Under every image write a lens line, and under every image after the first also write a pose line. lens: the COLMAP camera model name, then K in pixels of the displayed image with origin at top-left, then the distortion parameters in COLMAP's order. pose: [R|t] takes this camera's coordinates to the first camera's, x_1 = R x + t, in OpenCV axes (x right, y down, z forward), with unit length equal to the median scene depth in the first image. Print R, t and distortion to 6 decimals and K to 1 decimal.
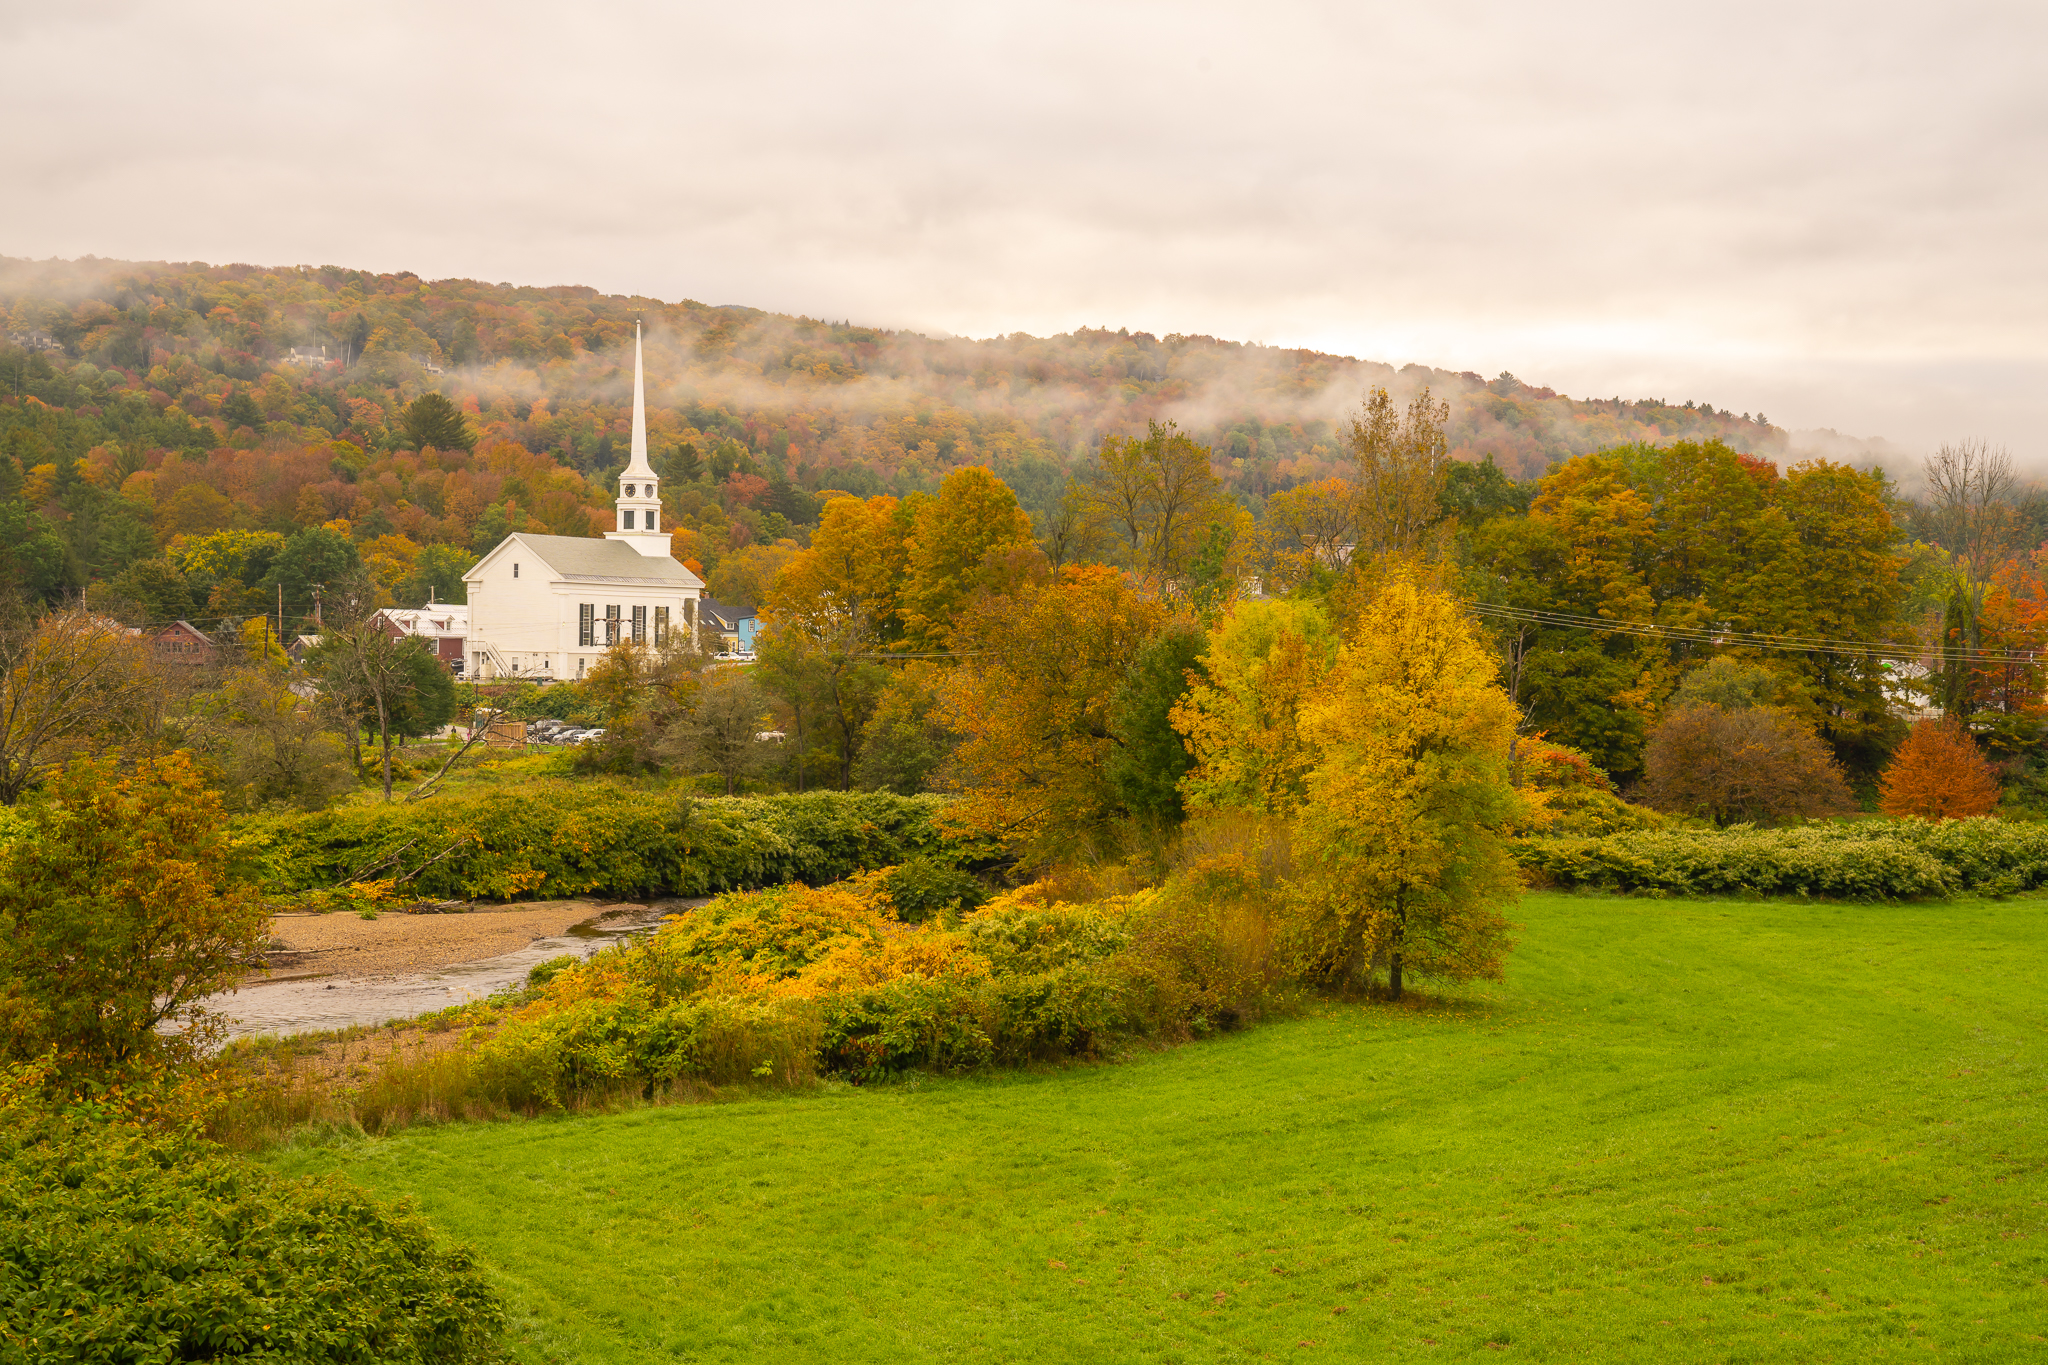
lens RADIAL K [[3040.0, 0, 1024.0], [0, 3040.0, 682.5], [0, 0, 1]] dist [0.200623, 0.043813]
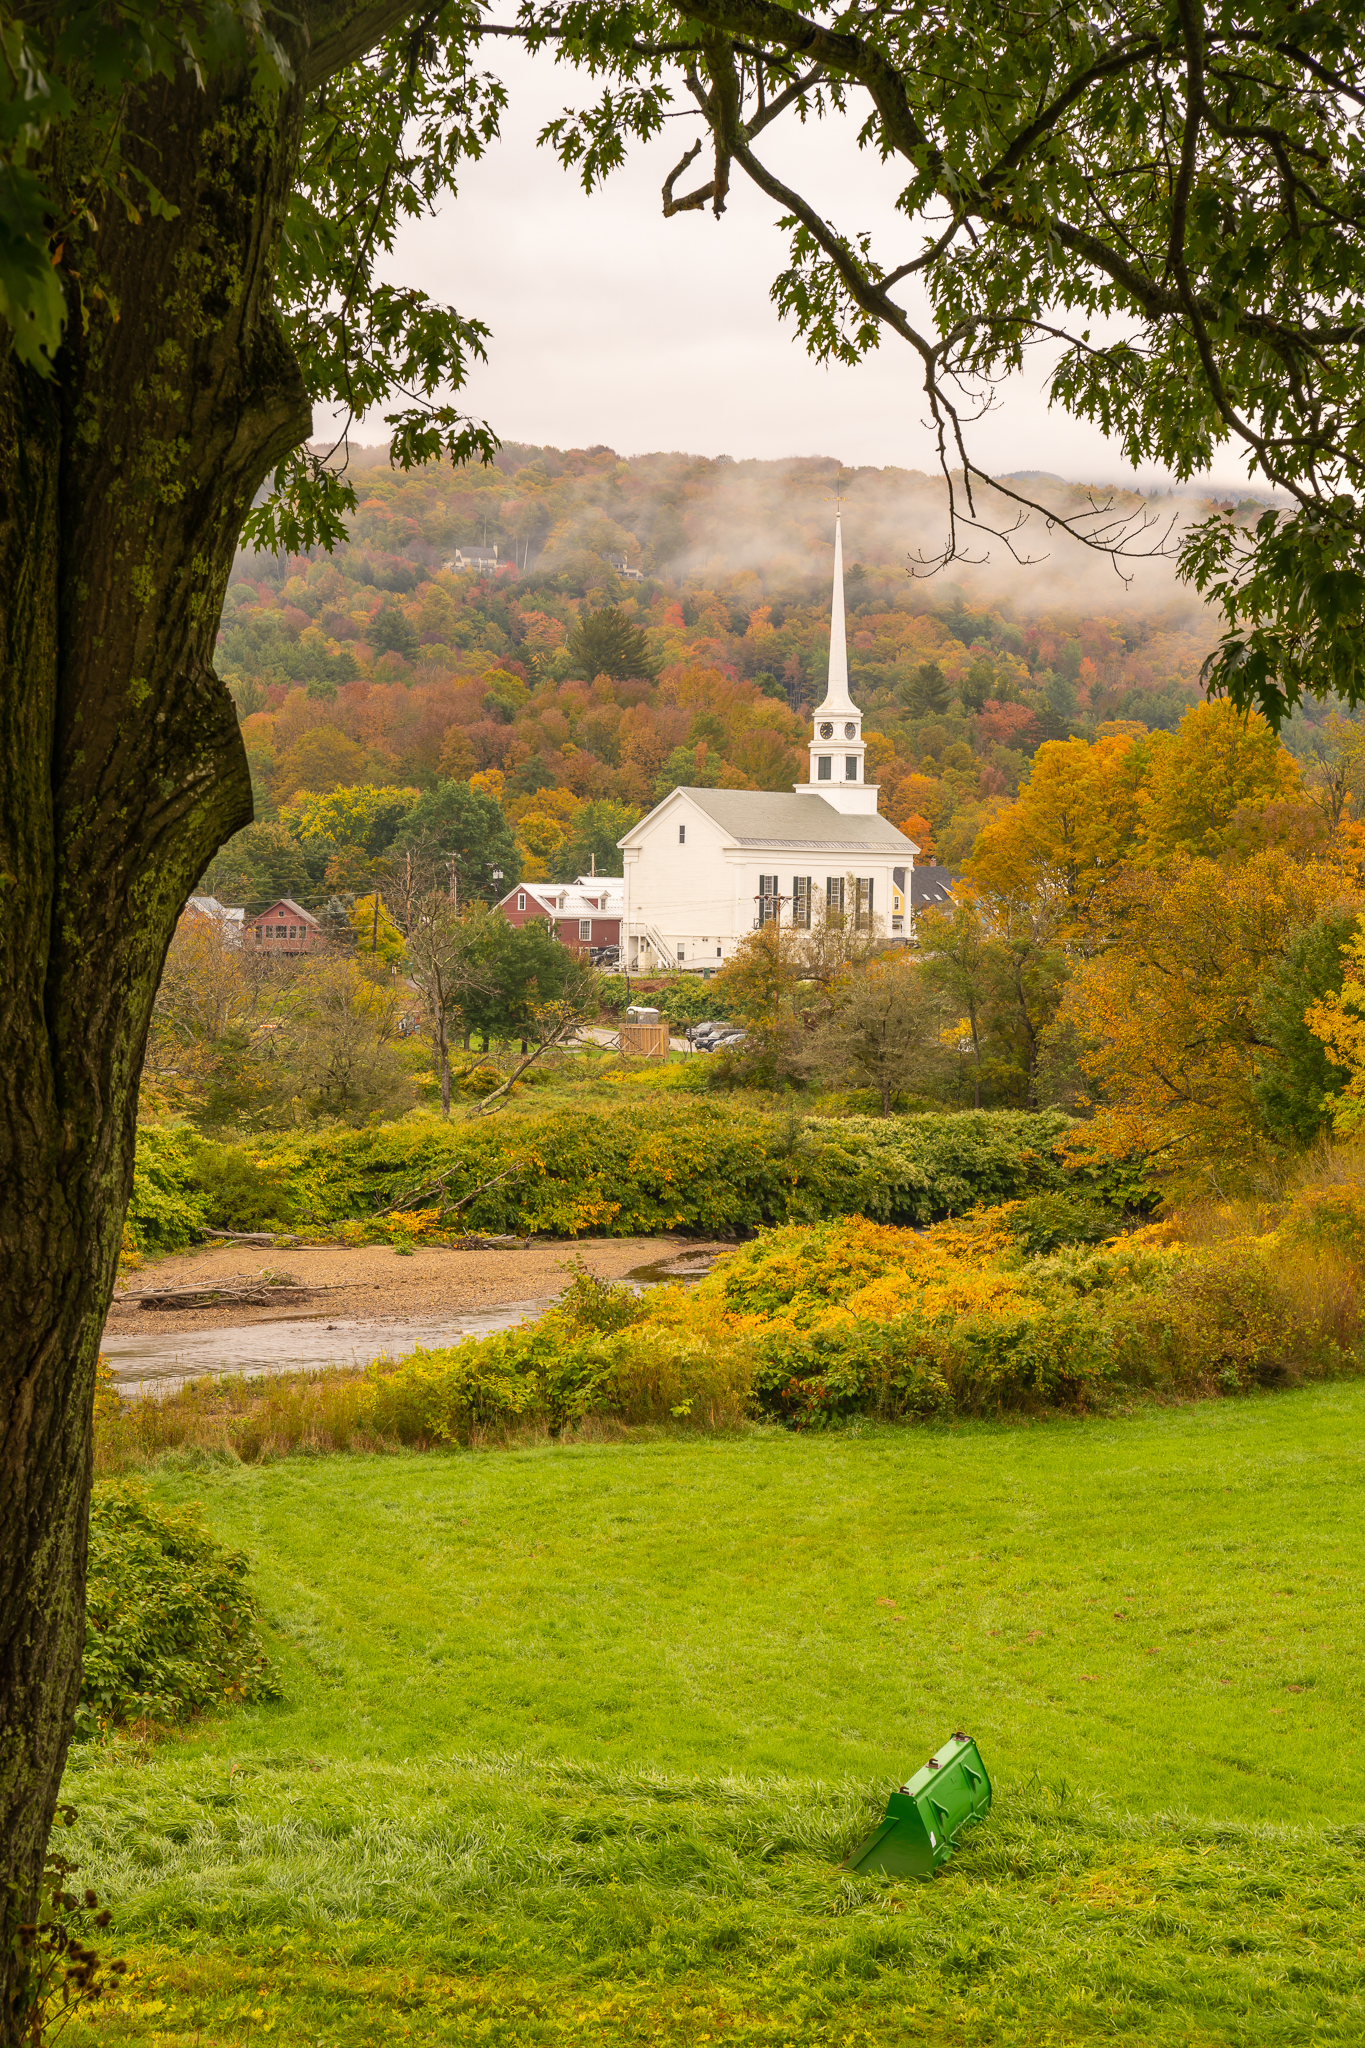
lens RADIAL K [[4068.9, 0, 682.5], [0, 4068.9, 1024.0], [0, 0, 1]] dist [0.345220, 0.025537]
pose [[0.982403, 0.001378, -0.186766, 0.068648], [0.001019, 0.999918, 0.012733, -0.001432], [0.186768, -0.012699, 0.982322, -0.092101]]
